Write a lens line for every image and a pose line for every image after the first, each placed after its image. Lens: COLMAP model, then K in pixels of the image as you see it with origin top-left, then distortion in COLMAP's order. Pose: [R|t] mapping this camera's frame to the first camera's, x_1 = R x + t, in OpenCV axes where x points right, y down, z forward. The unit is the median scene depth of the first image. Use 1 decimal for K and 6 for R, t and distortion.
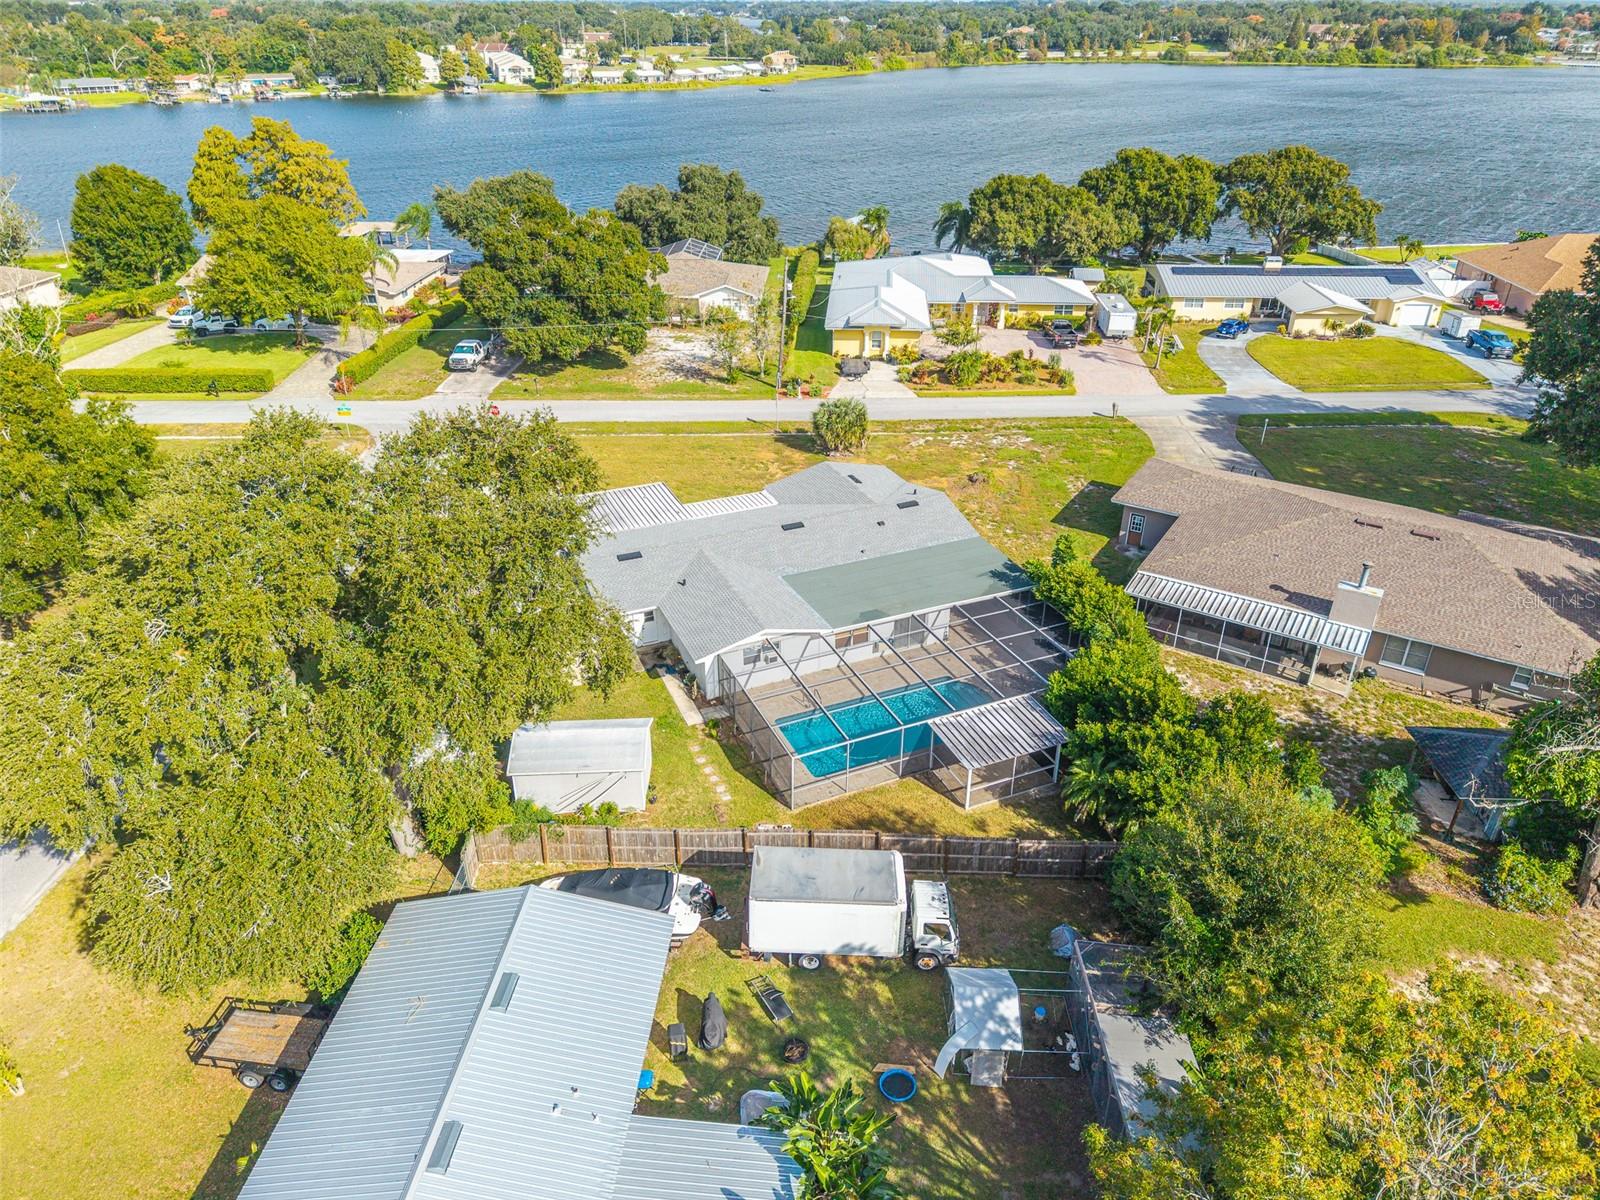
lens RADIAL K [[1050.7, 0, 801.0], [0, 1050.7, 617.6], [0, 0, 1]] dist [0.053734, -0.037767]
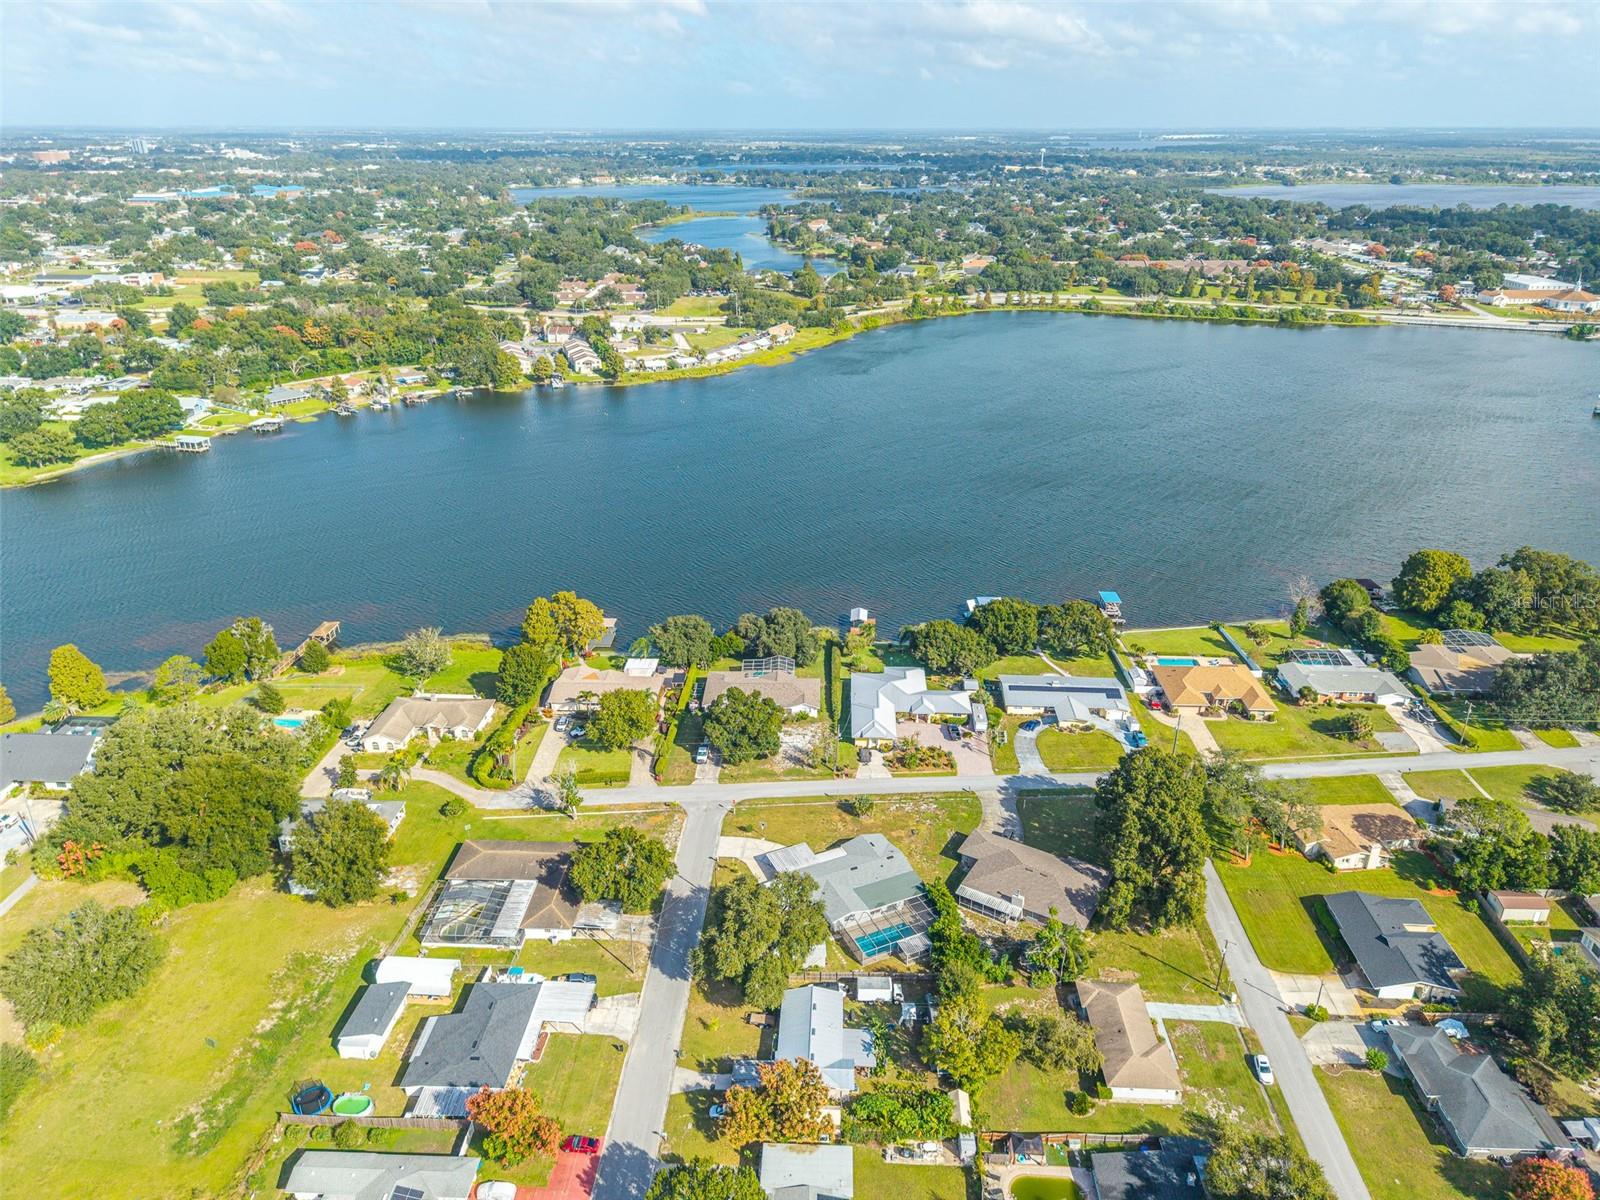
lens RADIAL K [[1052.7, 0, 807.2], [0, 1052.7, 596.0], [0, 0, 1]] dist [0.145236, -0.289757]
pose [[0.999642, -0.006620, 0.025909, -0.139596], [0.009499, 0.993594, -0.112611, -0.335282], [-0.024998, 0.112817, 0.993301, -1.403794]]
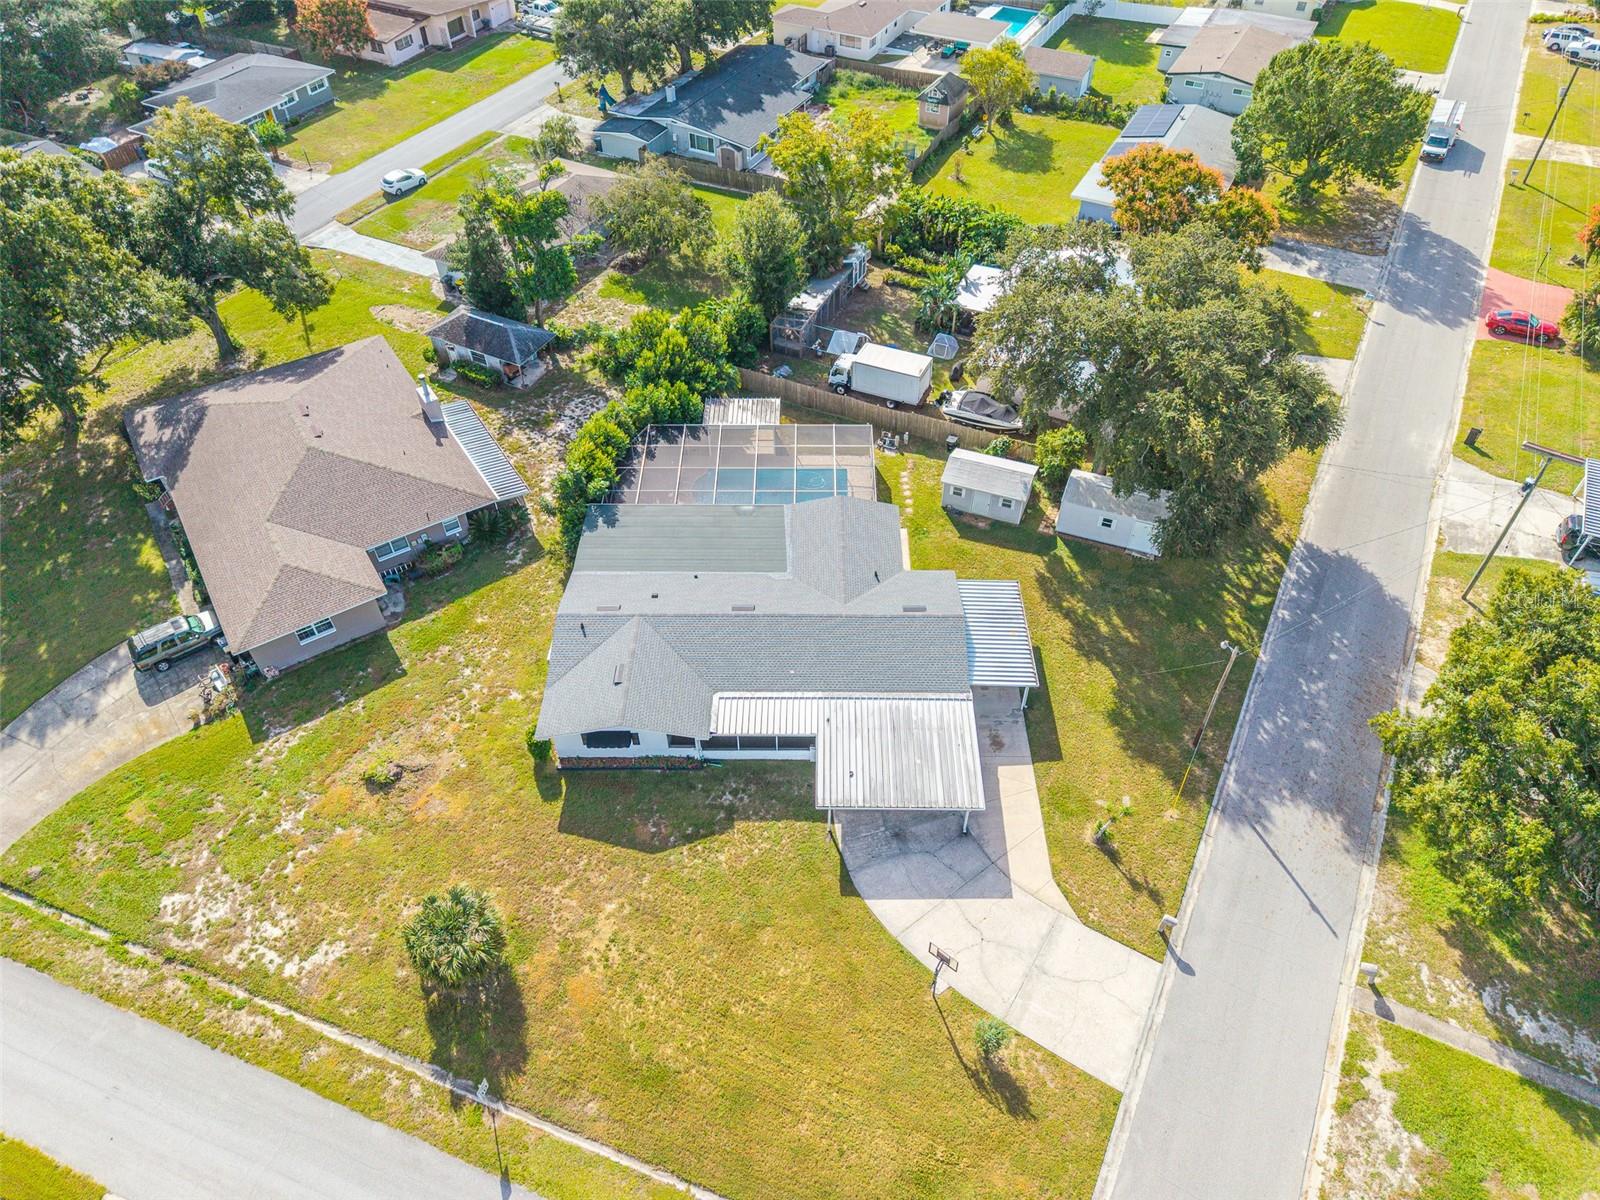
lens RADIAL K [[1058.5, 0, 800.0], [0, 1058.5, 600.0], [0, 0, 1]] dist [0.046409, -0.042966]
pose [[-0.912173, -0.290954, 0.288593, -0.206302], [0.212256, 0.266967, 0.940040, -0.612792], [-0.350554, 0.918735, -0.181764, 0.707949]]
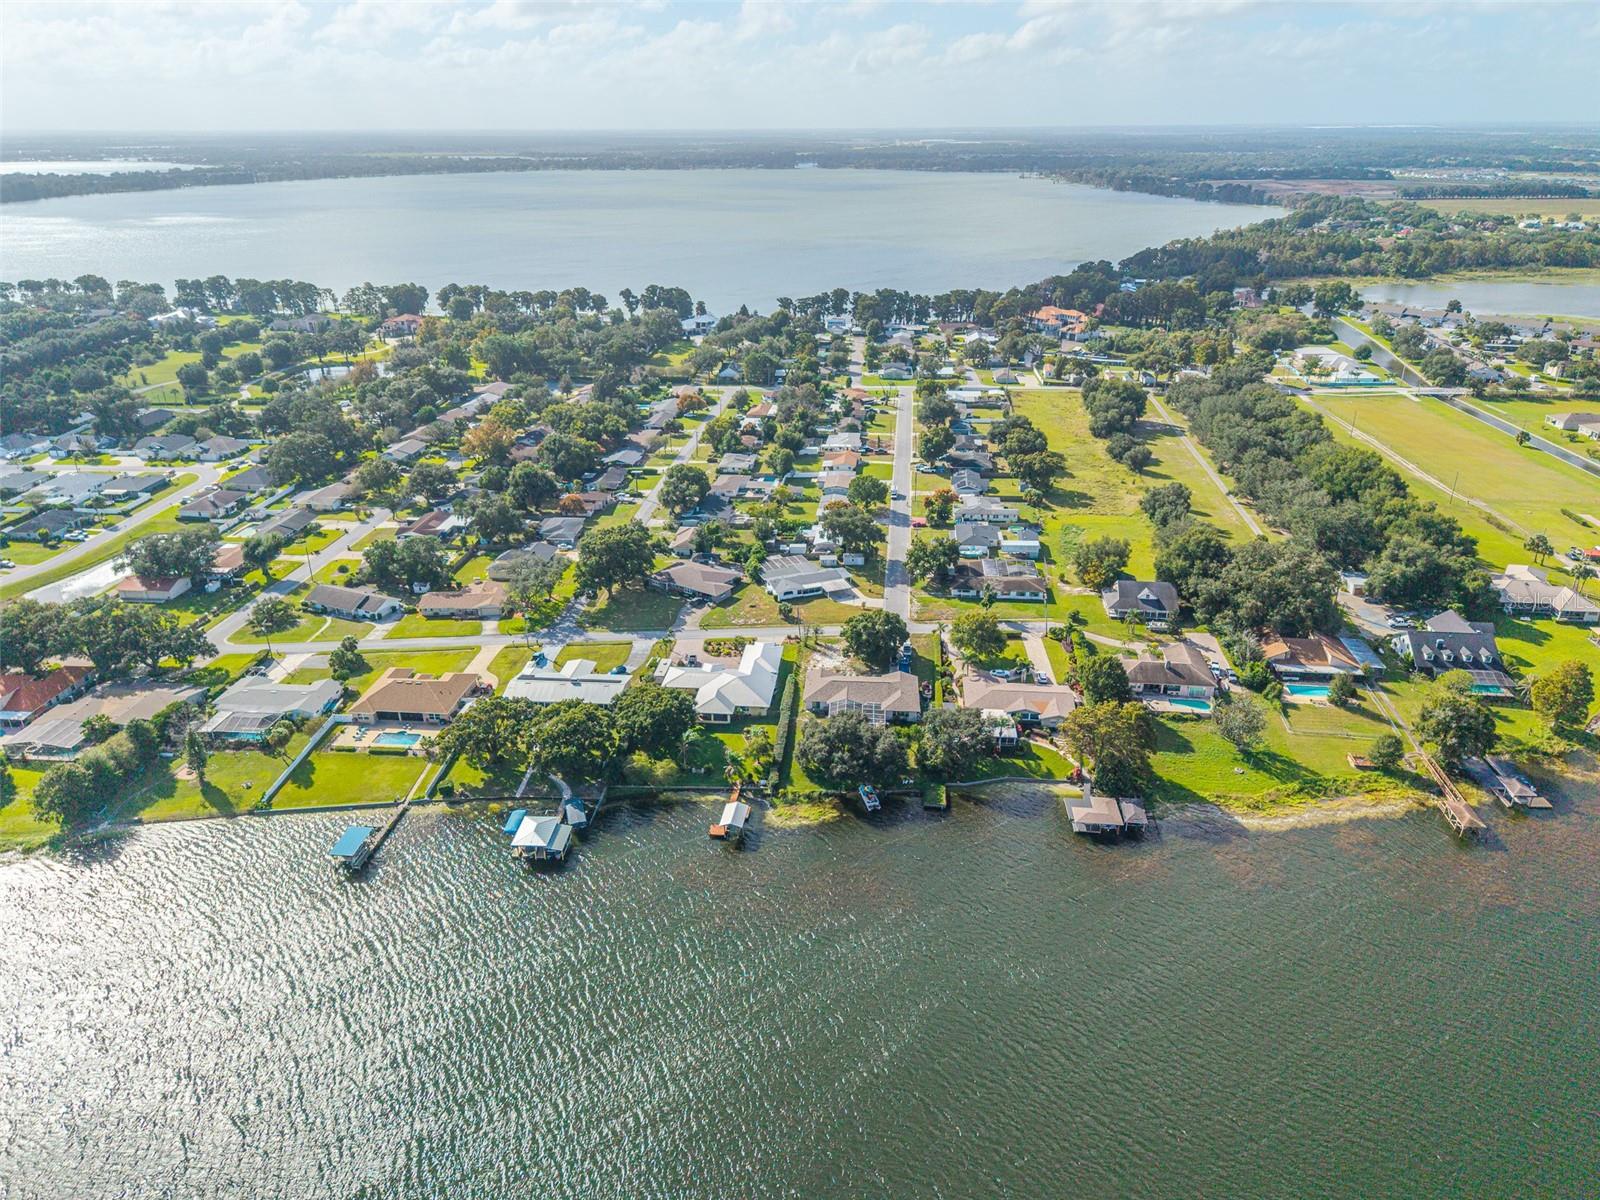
lens RADIAL K [[1058.5, 0, 800.0], [0, 1058.5, 600.0], [0, 0, 1]] dist [0.046409, -0.042966]
pose [[-0.999485, -0.004826, 0.031716, -0.112366], [0.022908, 0.584766, 0.810878, -2.708835], [-0.022460, 0.811187, -0.584355, 2.624167]]
